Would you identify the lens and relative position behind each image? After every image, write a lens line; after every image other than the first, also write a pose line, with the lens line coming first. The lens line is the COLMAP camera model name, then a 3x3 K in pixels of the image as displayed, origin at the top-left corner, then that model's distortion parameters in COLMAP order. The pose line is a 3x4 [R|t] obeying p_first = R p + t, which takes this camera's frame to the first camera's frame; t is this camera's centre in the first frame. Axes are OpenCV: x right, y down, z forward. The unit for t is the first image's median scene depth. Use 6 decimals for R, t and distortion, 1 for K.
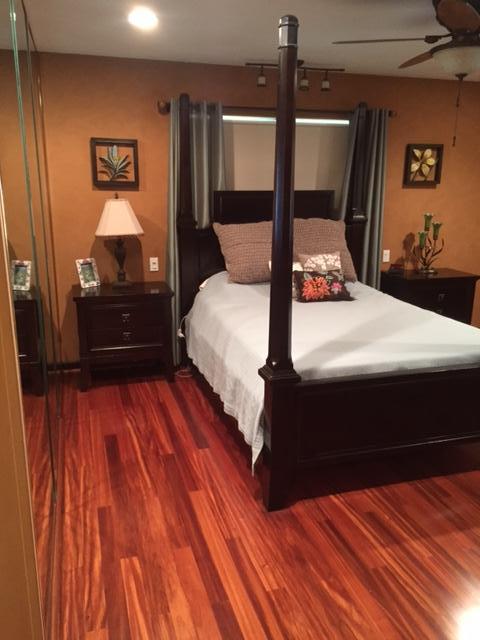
lens RADIAL K [[548.0, 0, 237.1], [0, 548.0, 319.9], [0, 0, 1]] dist [0.068187, -0.044747]
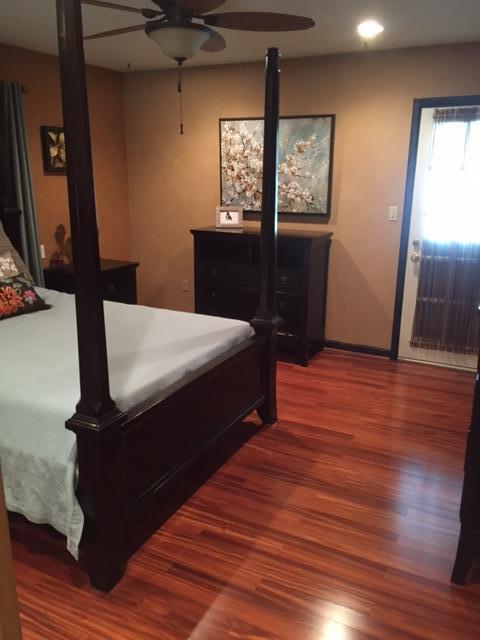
lens RADIAL K [[548.0, 0, 239.2], [0, 548.0, 320.6], [0, 0, 1]] dist [0.068187, -0.044747]
pose [[0.694891, -0.192724, 0.692809, -0.261454], [0.173705, 0.979874, 0.098352, -0.070398], [-0.697820, 0.052000, 0.714383, 0.257420]]
